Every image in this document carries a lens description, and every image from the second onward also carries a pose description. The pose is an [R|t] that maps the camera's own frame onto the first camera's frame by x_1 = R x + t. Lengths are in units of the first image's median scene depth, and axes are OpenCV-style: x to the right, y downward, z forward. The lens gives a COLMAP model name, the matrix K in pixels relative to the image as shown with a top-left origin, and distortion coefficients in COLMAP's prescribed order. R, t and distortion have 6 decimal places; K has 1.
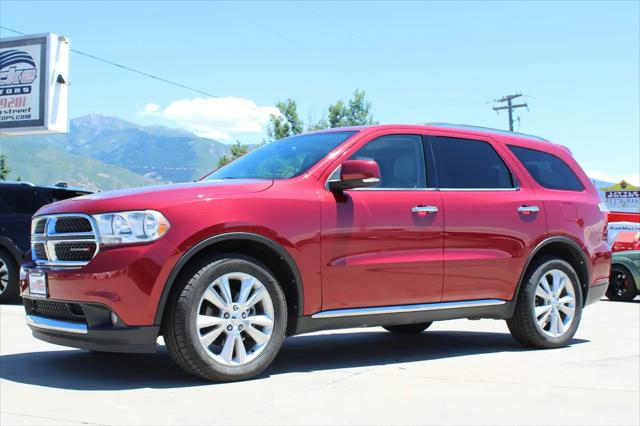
lens RADIAL K [[847.5, 0, 328.2], [0, 847.5, 213.9], [0, 0, 1]] dist [-0.104275, 0.020476]
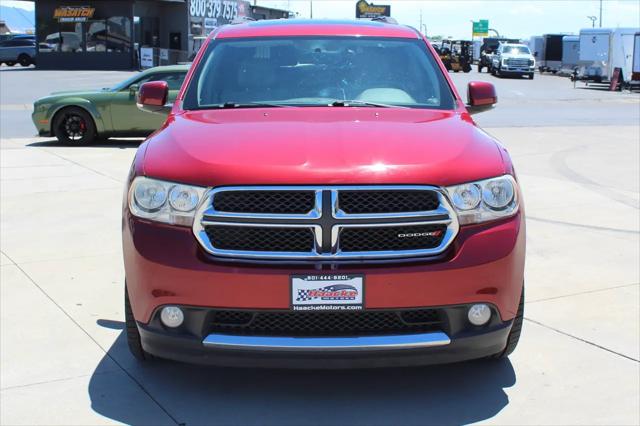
lens RADIAL K [[918.0, 0, 304.1], [0, 918.0, 191.8], [0, 0, 1]] dist [-0.099985, 0.035162]
pose [[0.619154, -0.123756, 0.775456, -0.860322], [-0.034173, 0.982322, 0.184055, -0.121128], [-0.784526, -0.140458, 0.603979, 0.541399]]
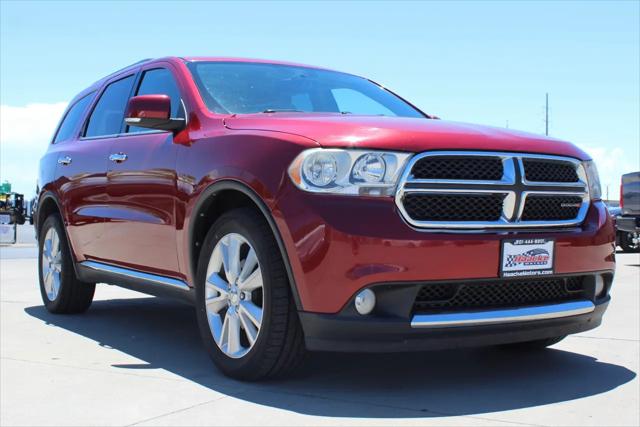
lens RADIAL K [[901.5, 0, 293.0], [0, 901.5, 214.3], [0, 0, 1]] dist [-0.116657, -0.004593]
pose [[0.130823, 0.000587, 0.991406, -1.010551], [-0.046247, 0.998915, 0.005511, 0.051633], [-0.990326, -0.046570, 0.130708, 1.021592]]
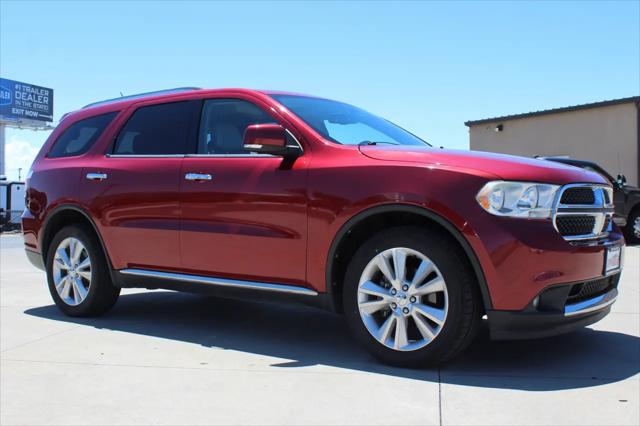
lens RADIAL K [[740.6, 0, 313.4], [0, 740.6, 200.9], [0, 0, 1]] dist [-0.132322, 0.054633]
pose [[-0.244322, 0.009851, 0.969644, -0.972692], [-0.040517, 0.998971, -0.020358, 0.045773], [-0.968847, -0.044261, -0.243672, 1.417081]]
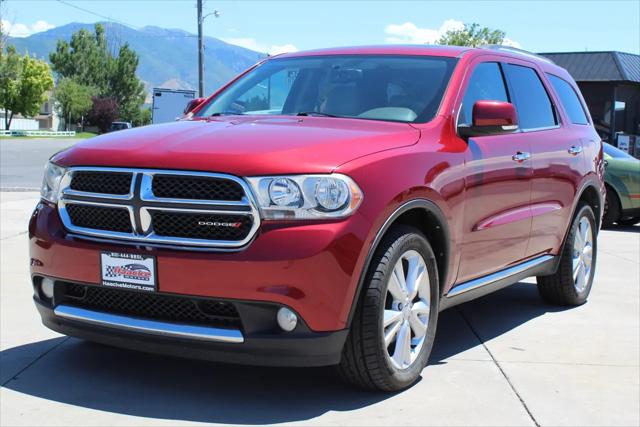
lens RADIAL K [[995.6, 0, 317.8], [0, 995.6, 213.0], [0, 0, 1]] dist [-0.065682, -0.009435]
pose [[0.928615, -0.004590, 0.371015, -0.473546], [-0.043272, 0.991761, 0.120574, -0.064554], [-0.368512, -0.128022, 0.920766, 0.174062]]
